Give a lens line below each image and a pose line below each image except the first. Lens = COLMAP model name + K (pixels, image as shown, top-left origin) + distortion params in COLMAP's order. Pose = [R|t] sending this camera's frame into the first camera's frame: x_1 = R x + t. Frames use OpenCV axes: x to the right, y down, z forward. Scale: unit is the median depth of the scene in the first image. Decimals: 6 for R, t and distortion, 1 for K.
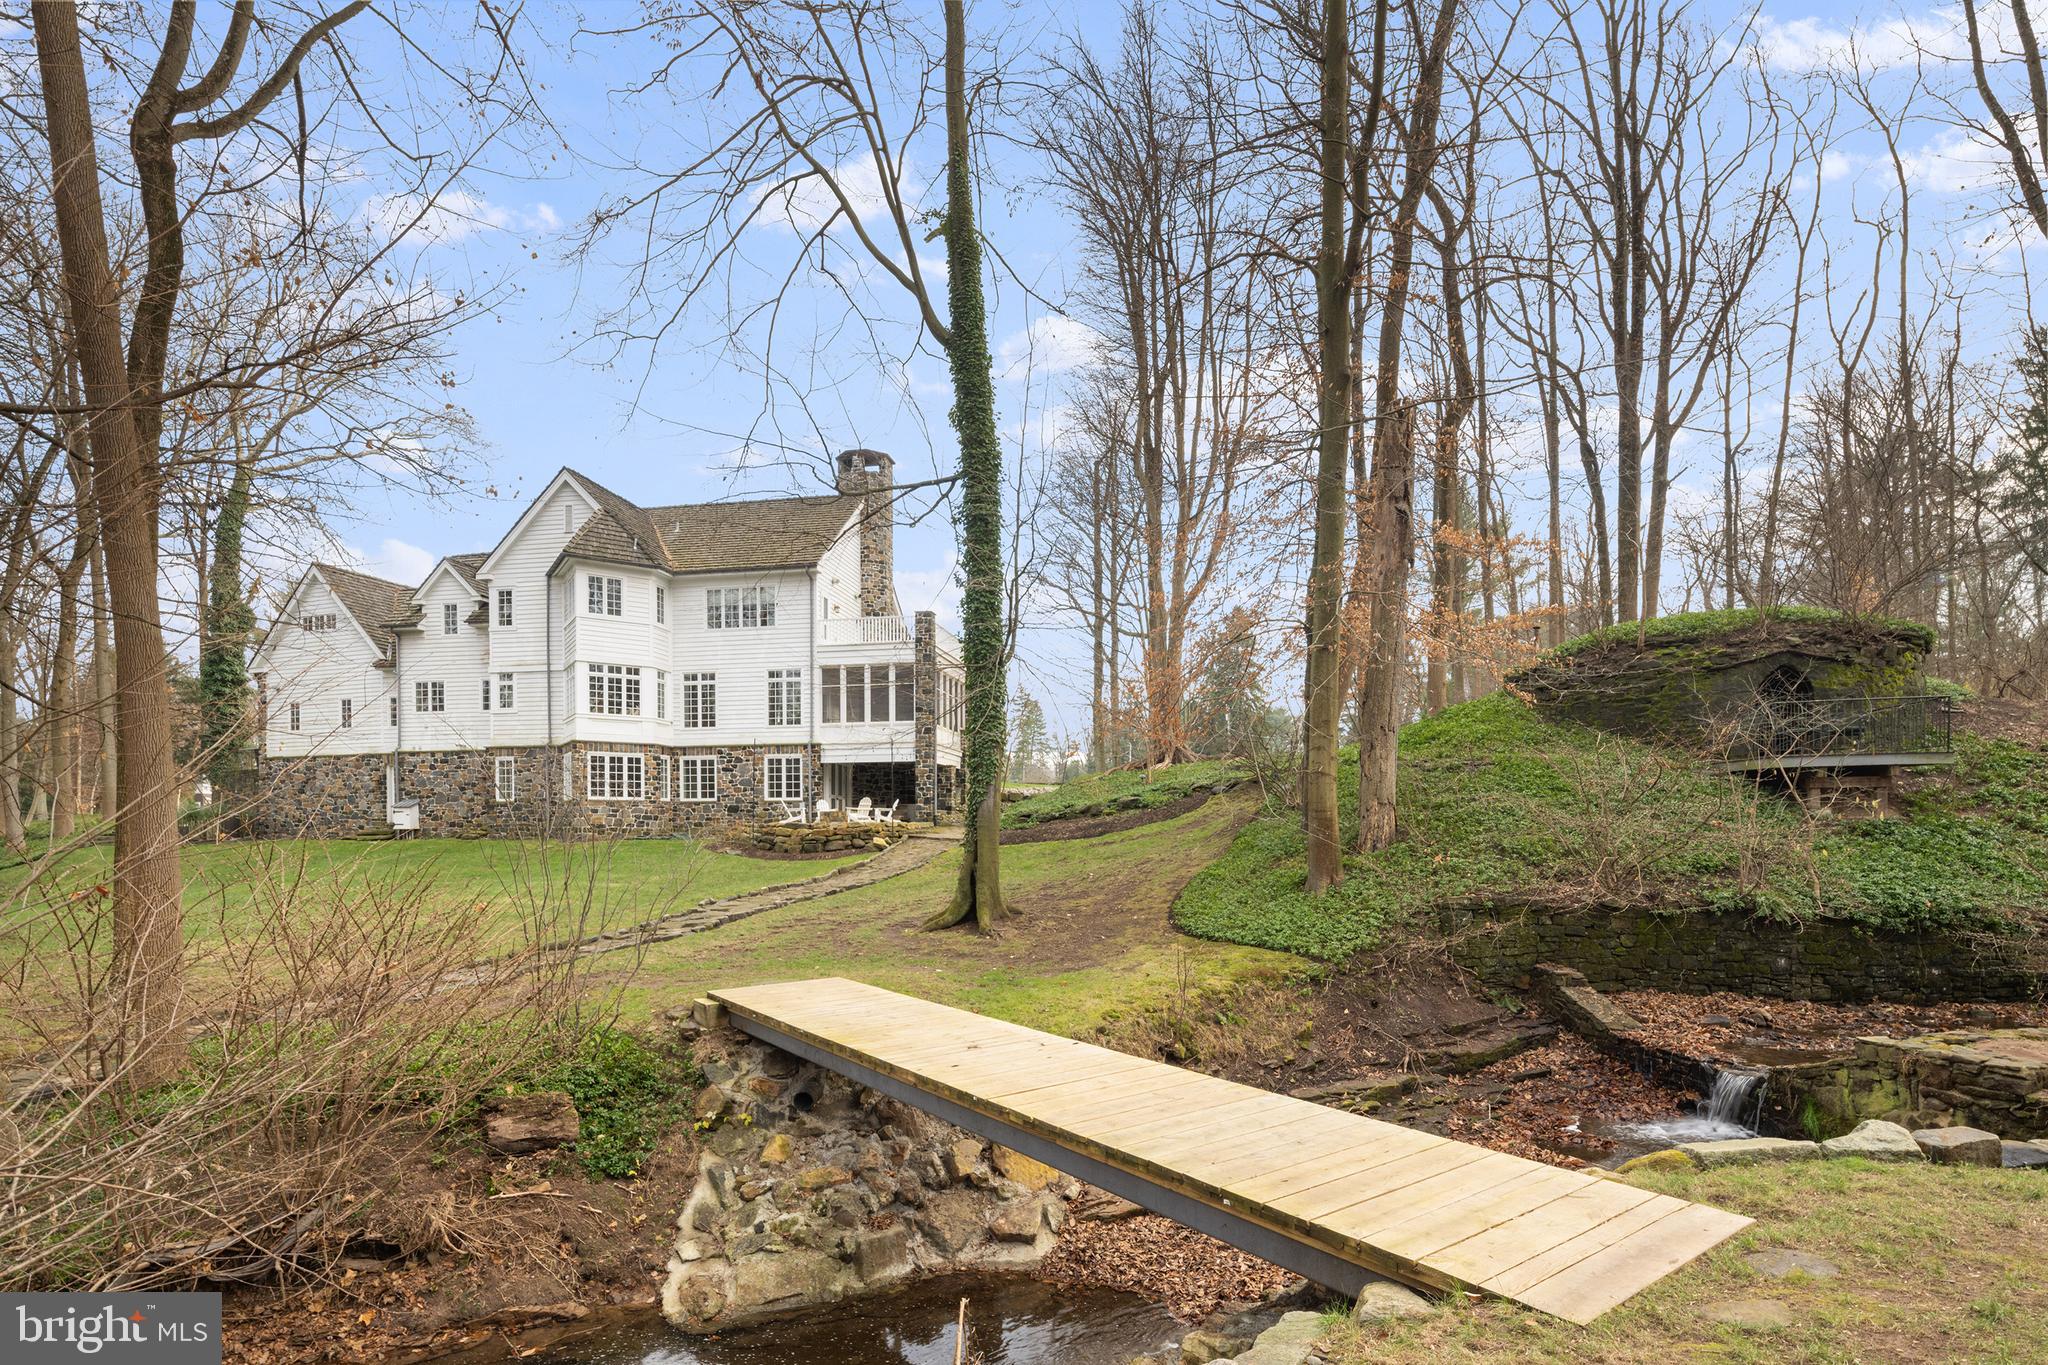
lens RADIAL K [[993.3, 0, 995.8], [0, 993.3, 822.1], [0, 0, 1]] dist [0.002024, 0.000926]
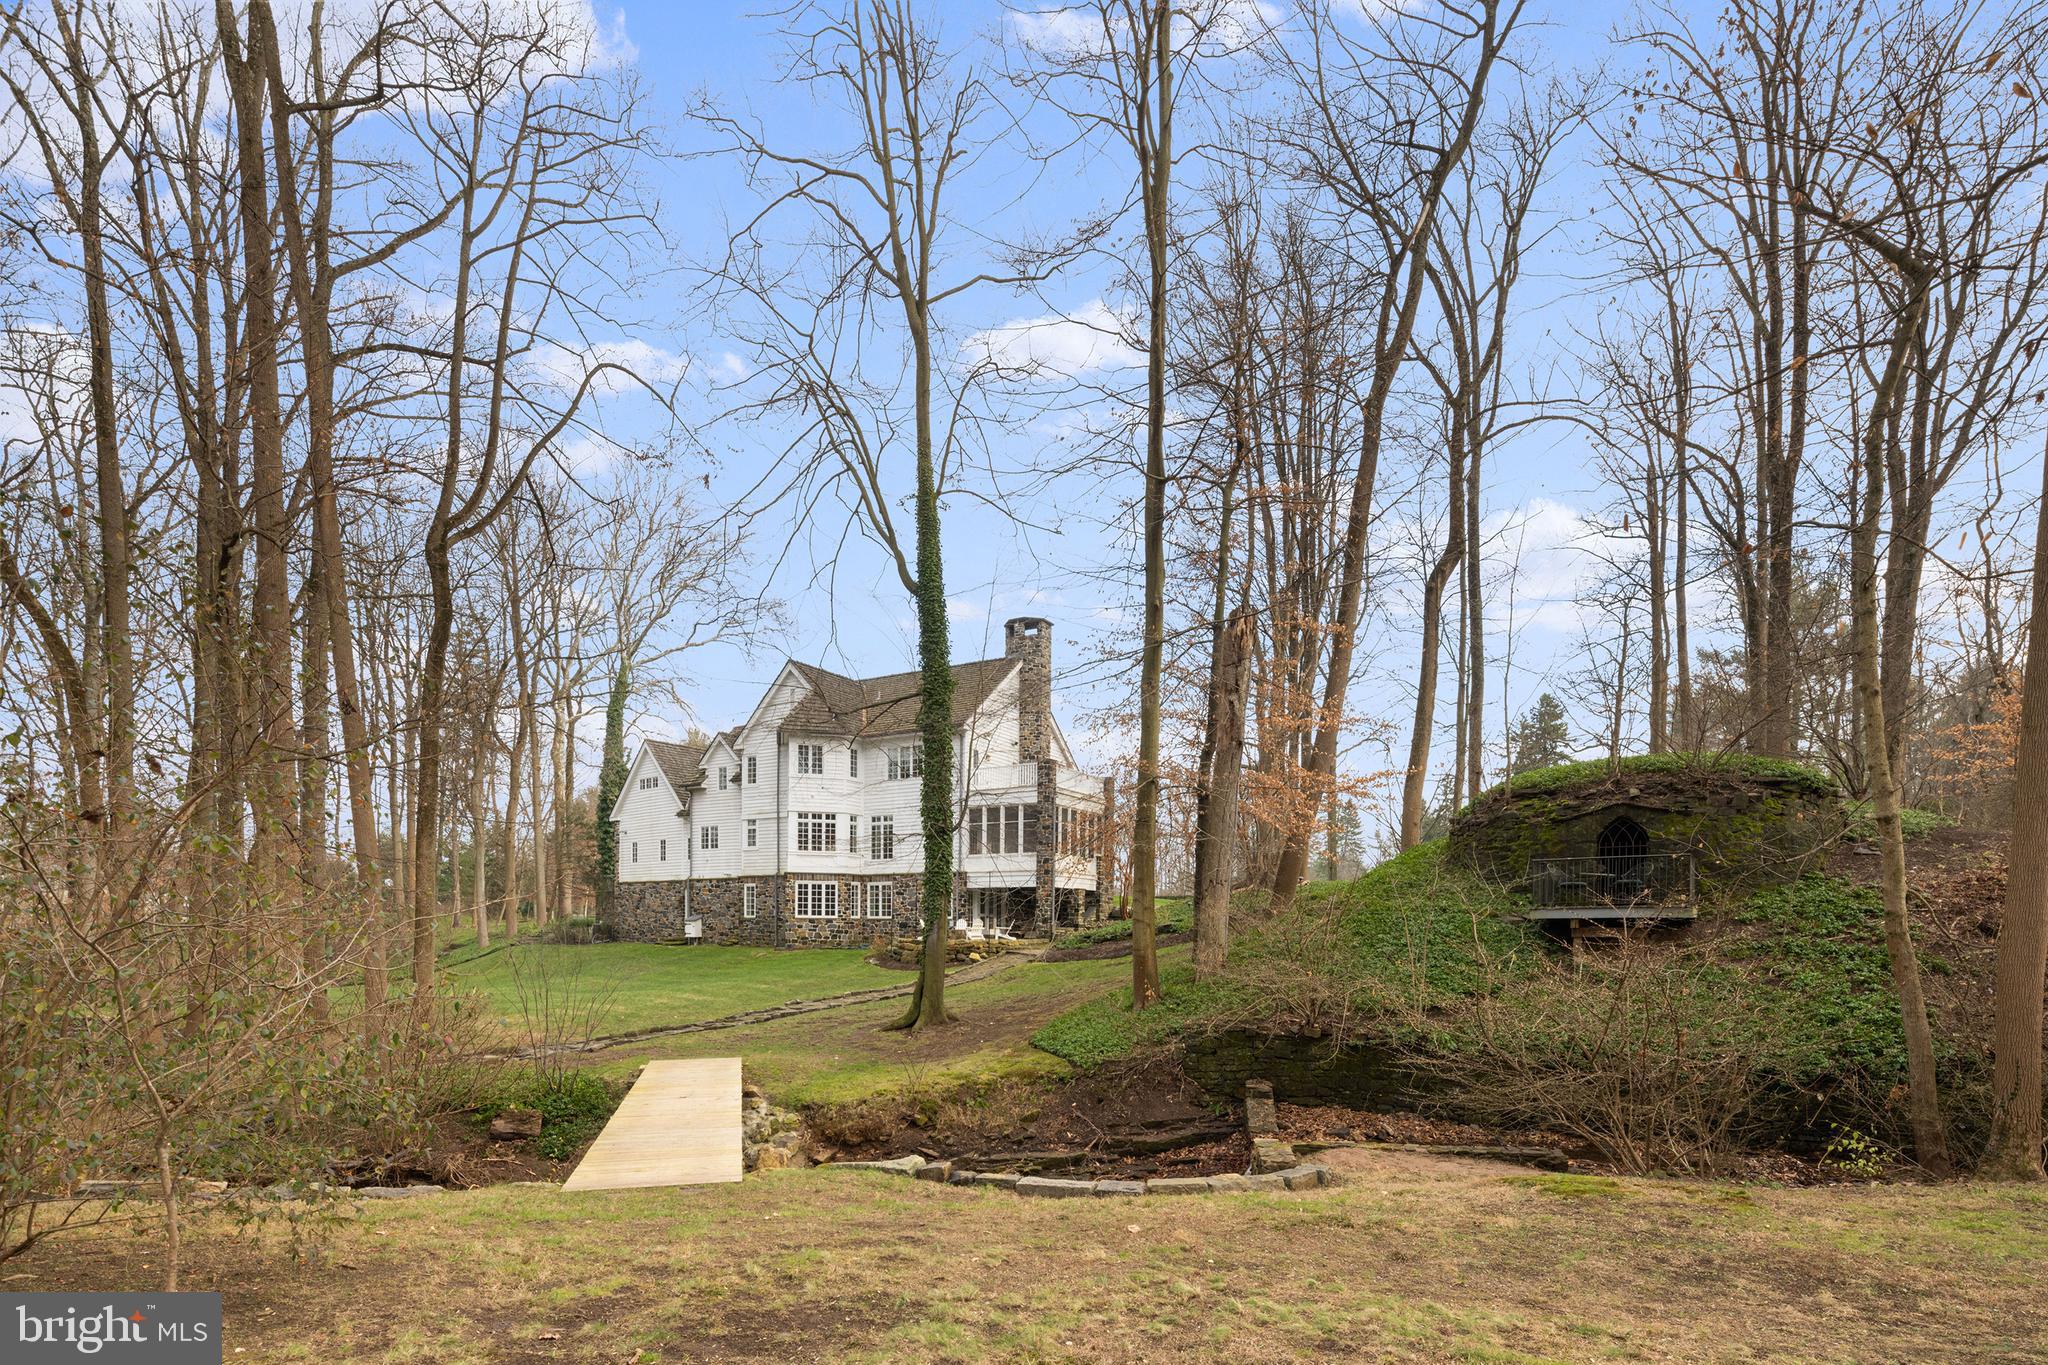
lens RADIAL K [[993.3, 0, 1013.3], [0, 993.3, 928.3], [0, 0, 1]] dist [0.002024, 0.000926]
pose [[0.937719, 0.009910, -0.347253, 0.297851], [-0.005805, 0.999900, 0.012857, -0.026150], [0.347346, -0.010041, 0.937683, -0.116831]]
